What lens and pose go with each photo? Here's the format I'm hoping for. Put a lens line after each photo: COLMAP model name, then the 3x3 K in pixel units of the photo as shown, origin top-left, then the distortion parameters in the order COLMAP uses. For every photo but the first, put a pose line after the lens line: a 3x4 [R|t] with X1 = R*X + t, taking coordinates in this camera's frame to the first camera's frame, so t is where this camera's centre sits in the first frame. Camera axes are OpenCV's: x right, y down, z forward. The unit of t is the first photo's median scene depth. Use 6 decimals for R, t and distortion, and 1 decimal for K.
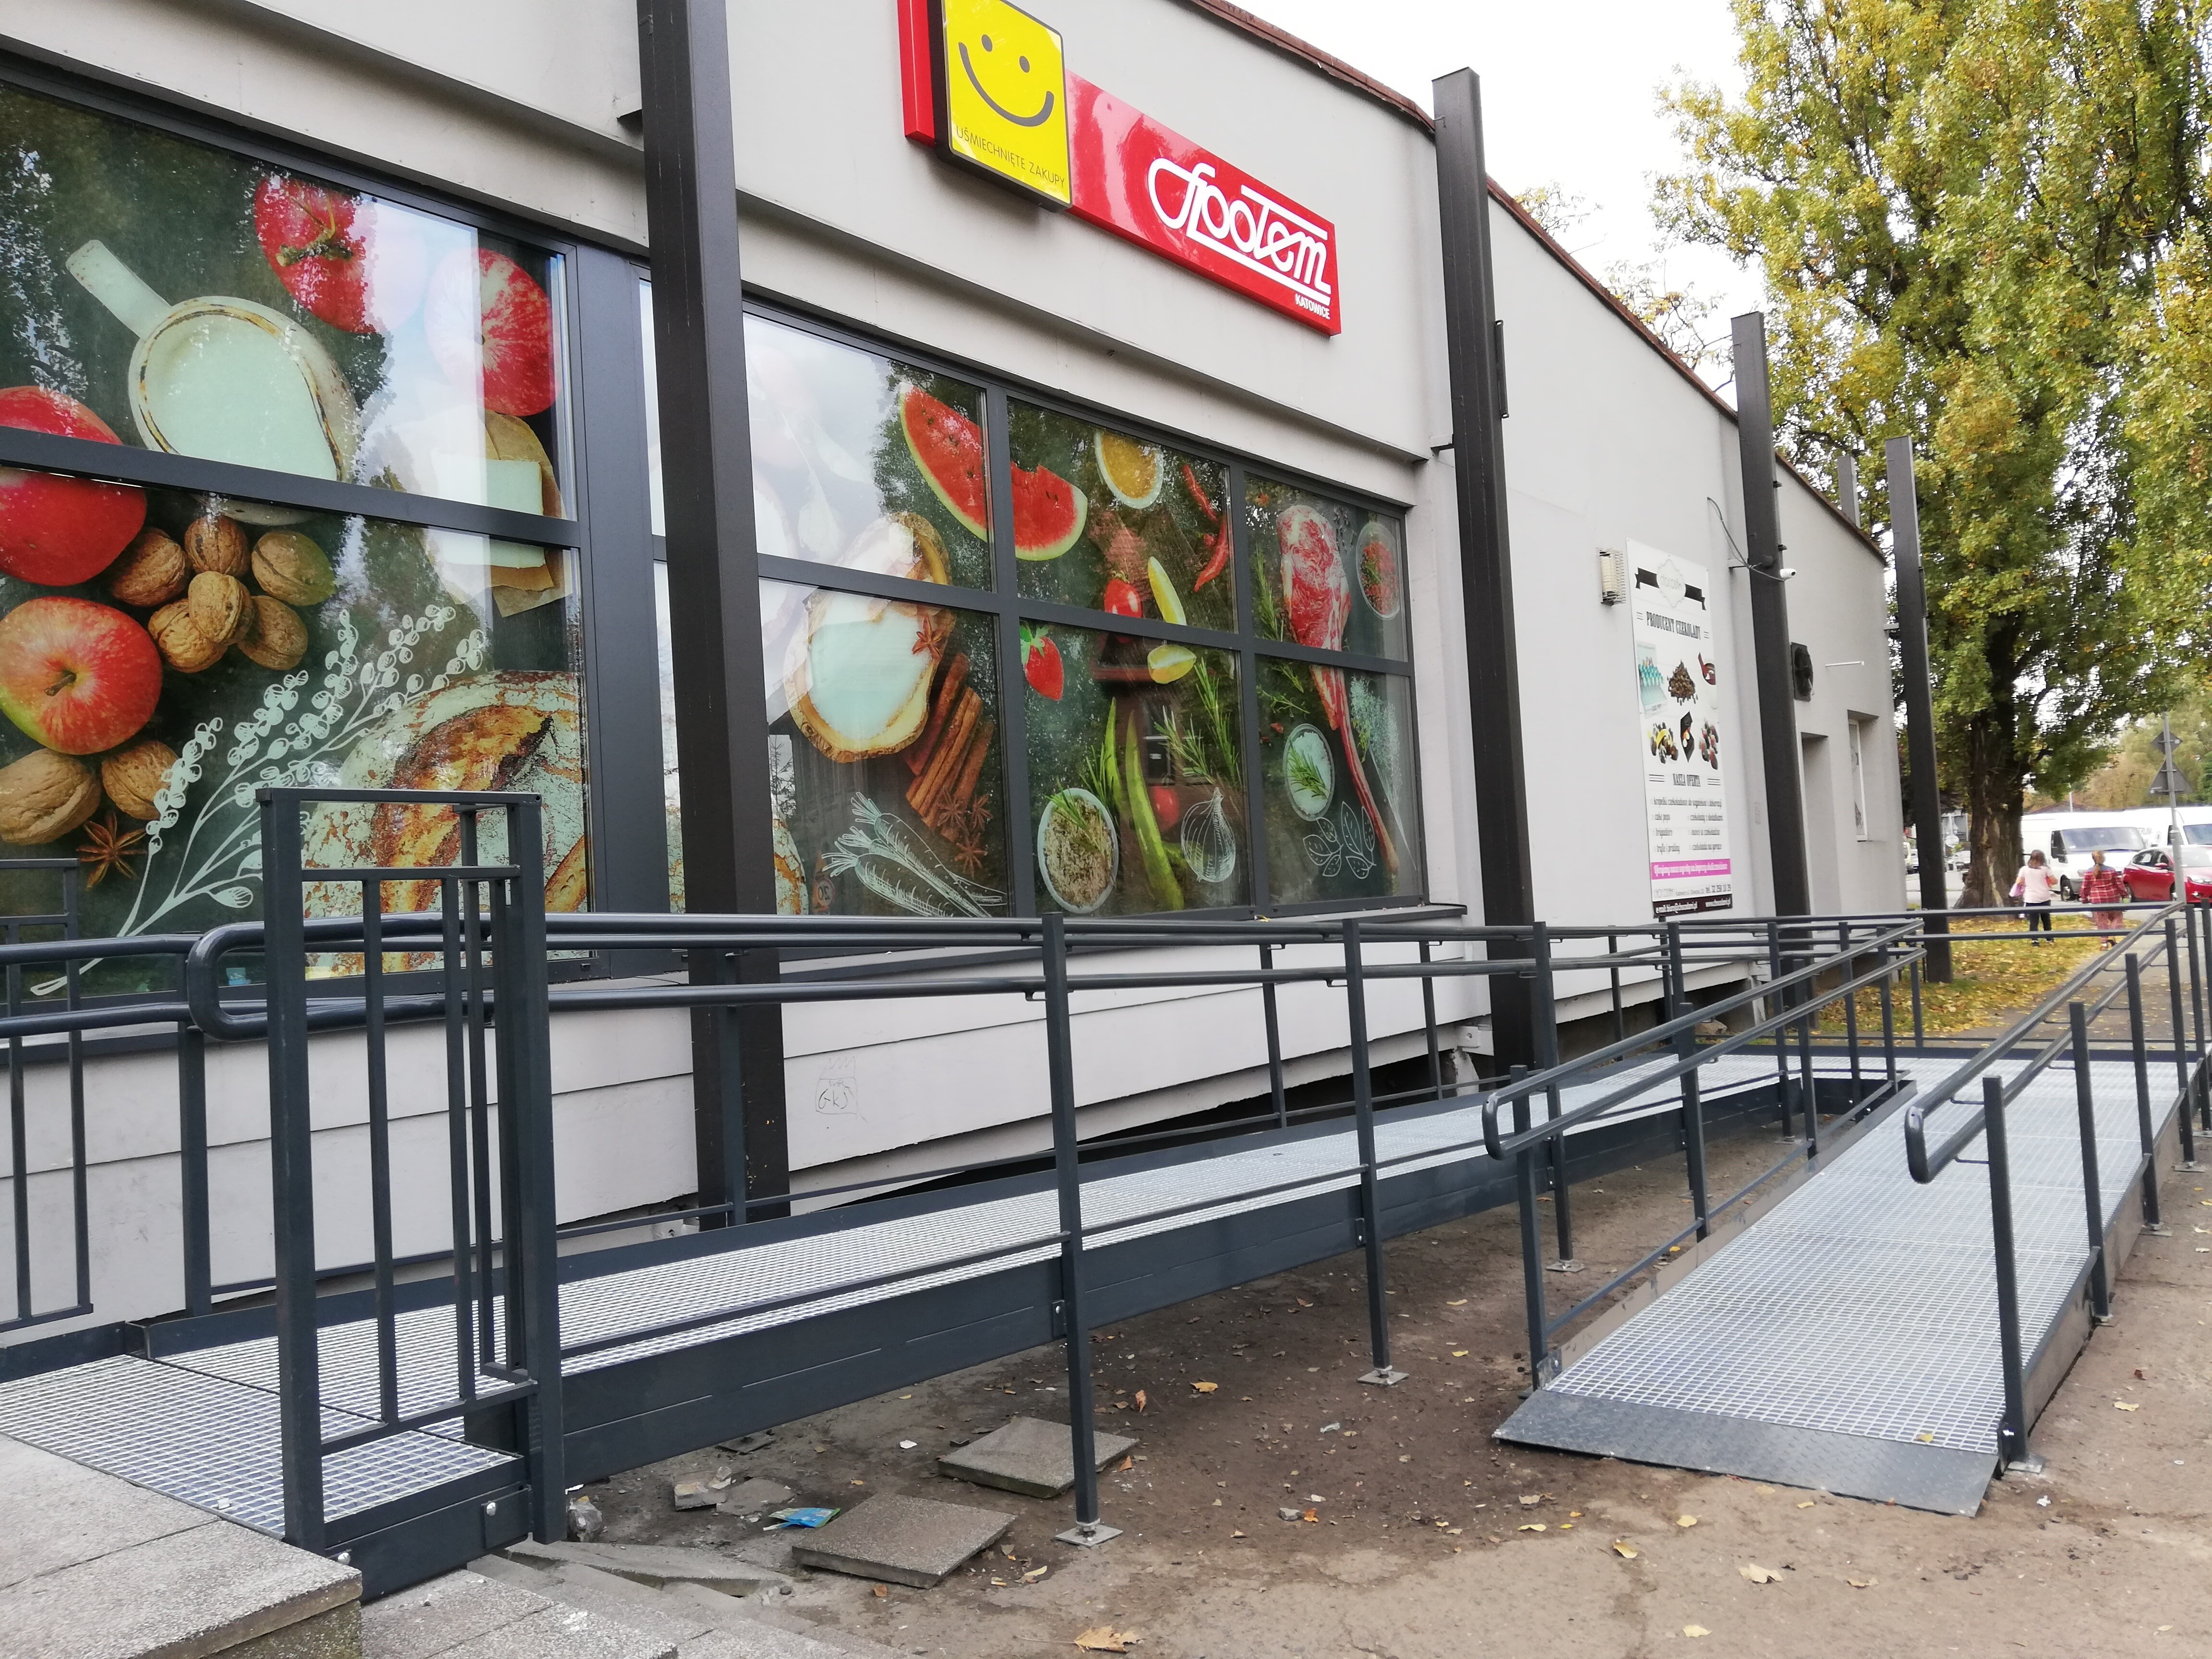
lens RADIAL K [[1689.3, 0, 1106.9], [0, 1689.3, 825.8], [0, 0, 1]] dist [0.002443, -0.015586]
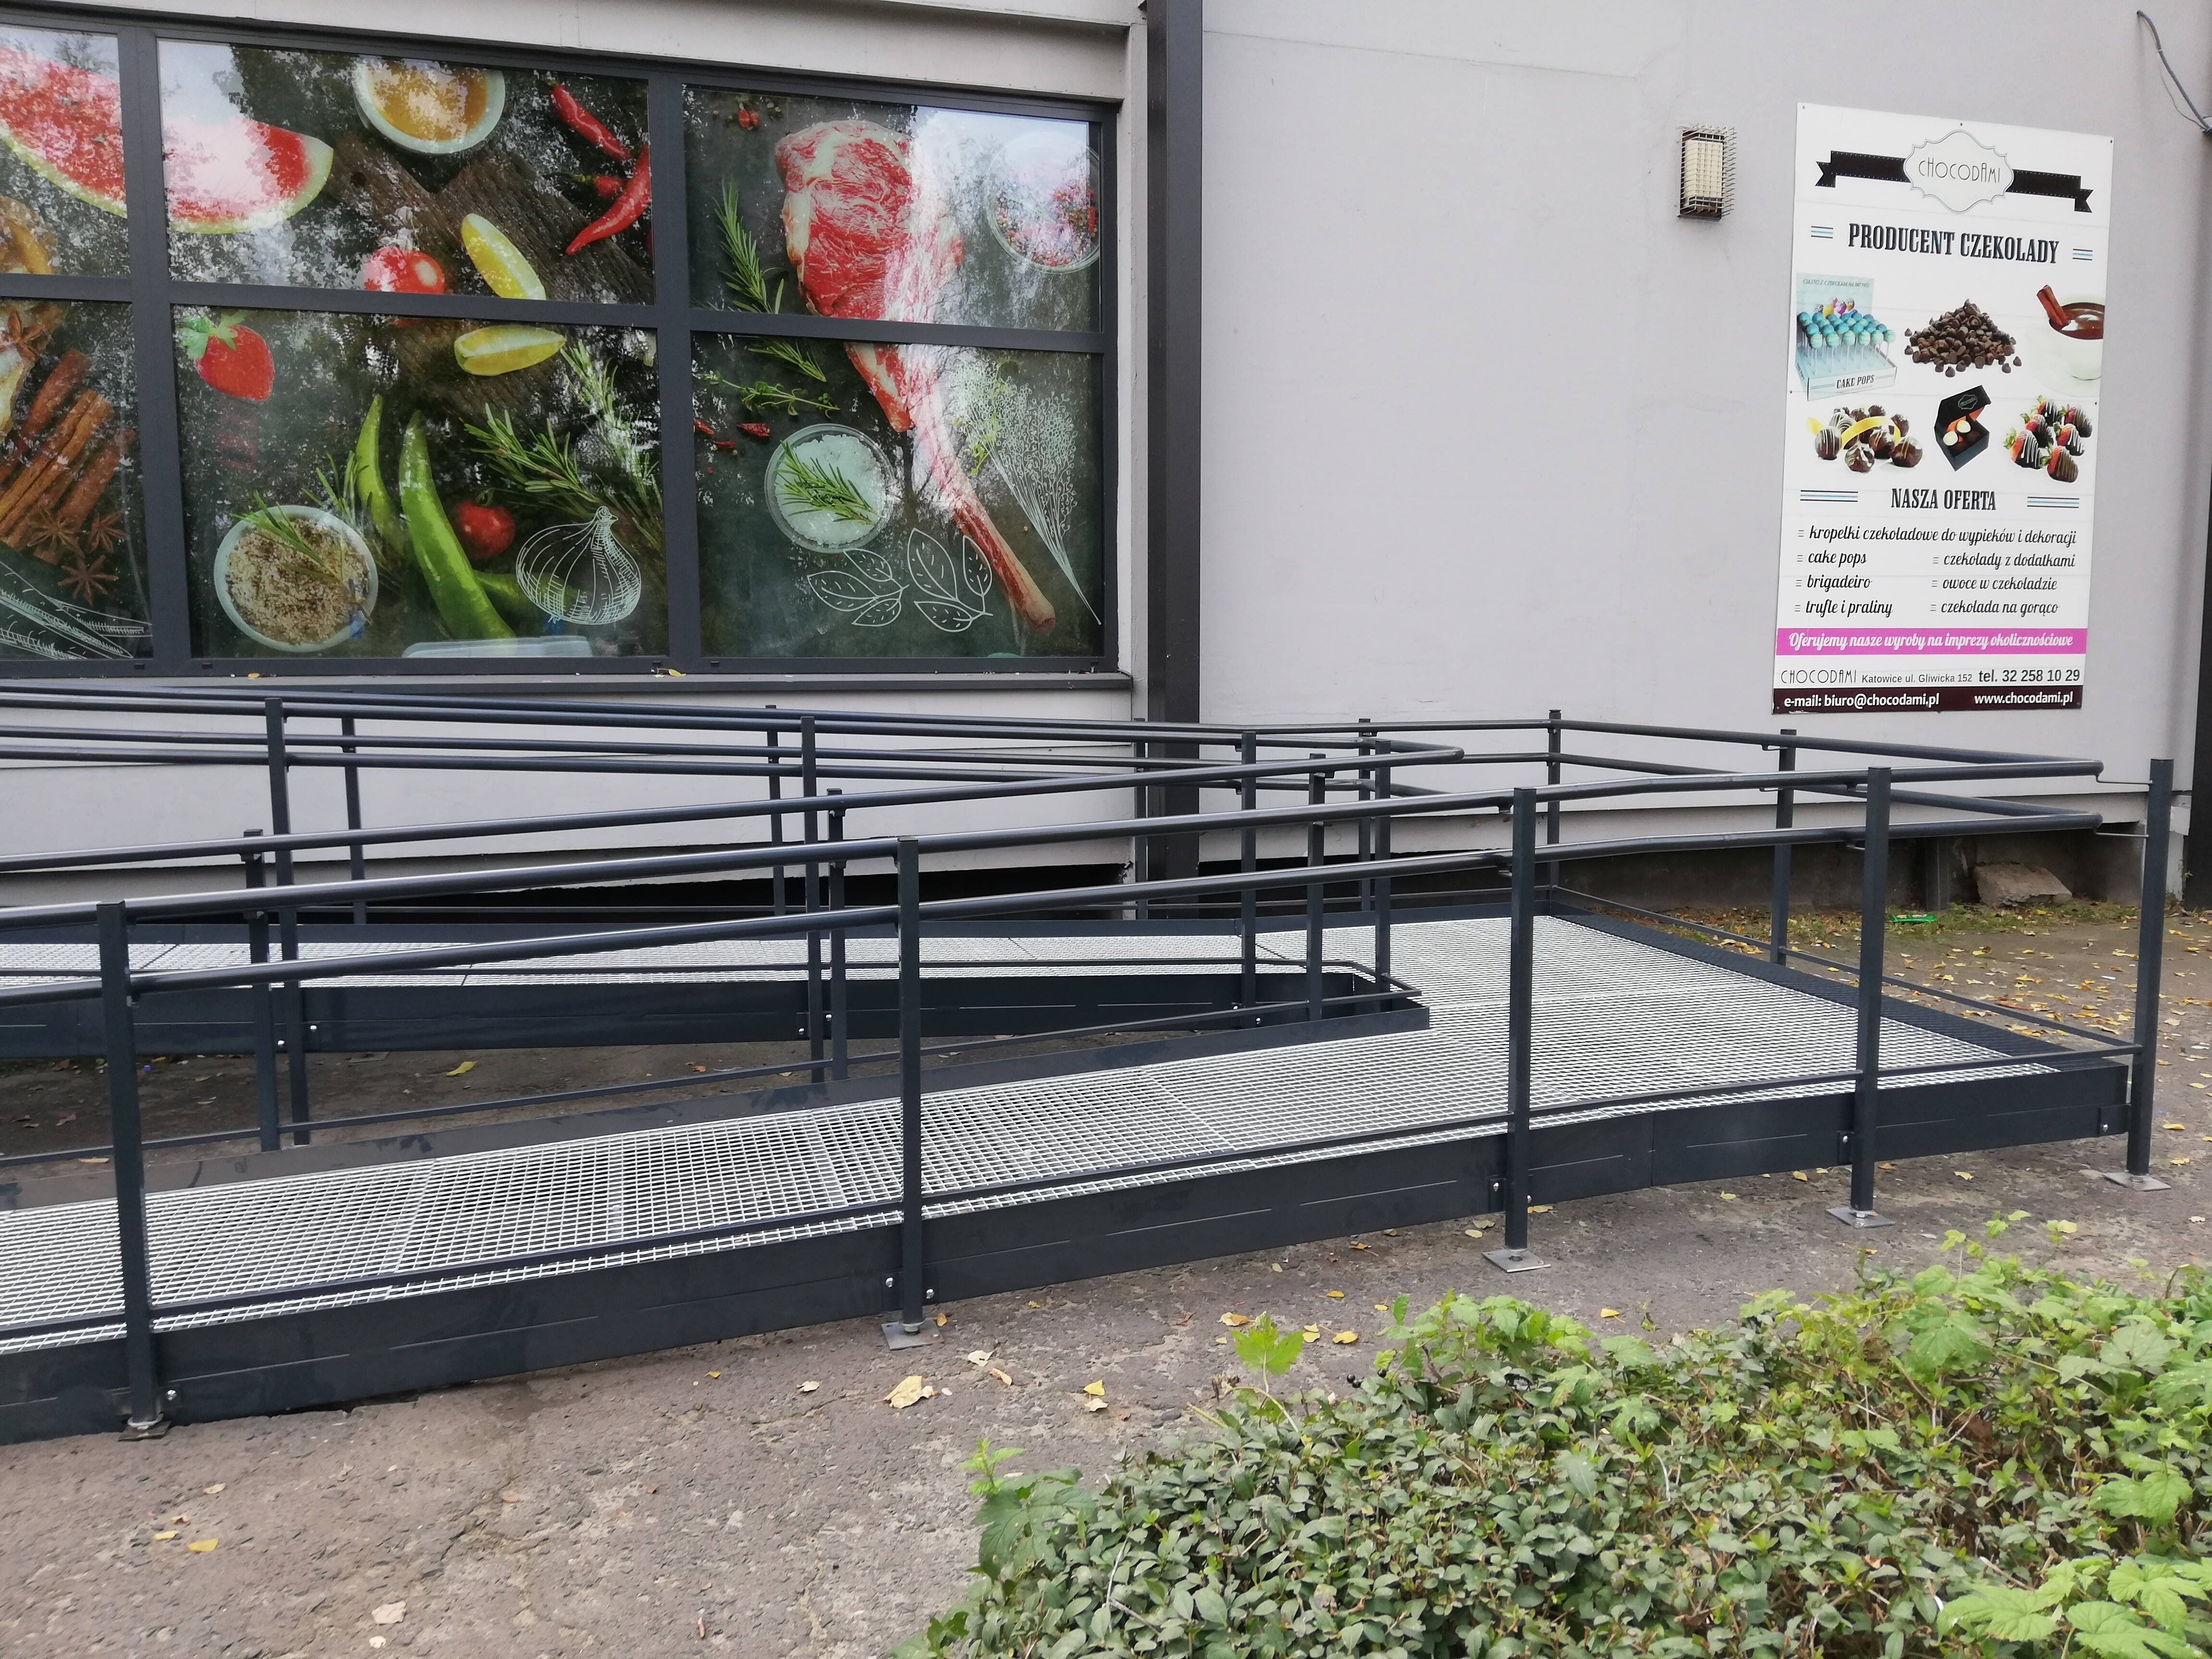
lens RADIAL K [[1689.3, 0, 1107.4], [0, 1689.3, 829.7], [0, 0, 1]] dist [0.002443, -0.015586]
pose [[0.804015, 0.094681, -0.587023, 0.753664], [-0.011092, 0.989458, 0.144398, 0.011168], [0.594506, -0.109586, 0.796589, 0.493877]]
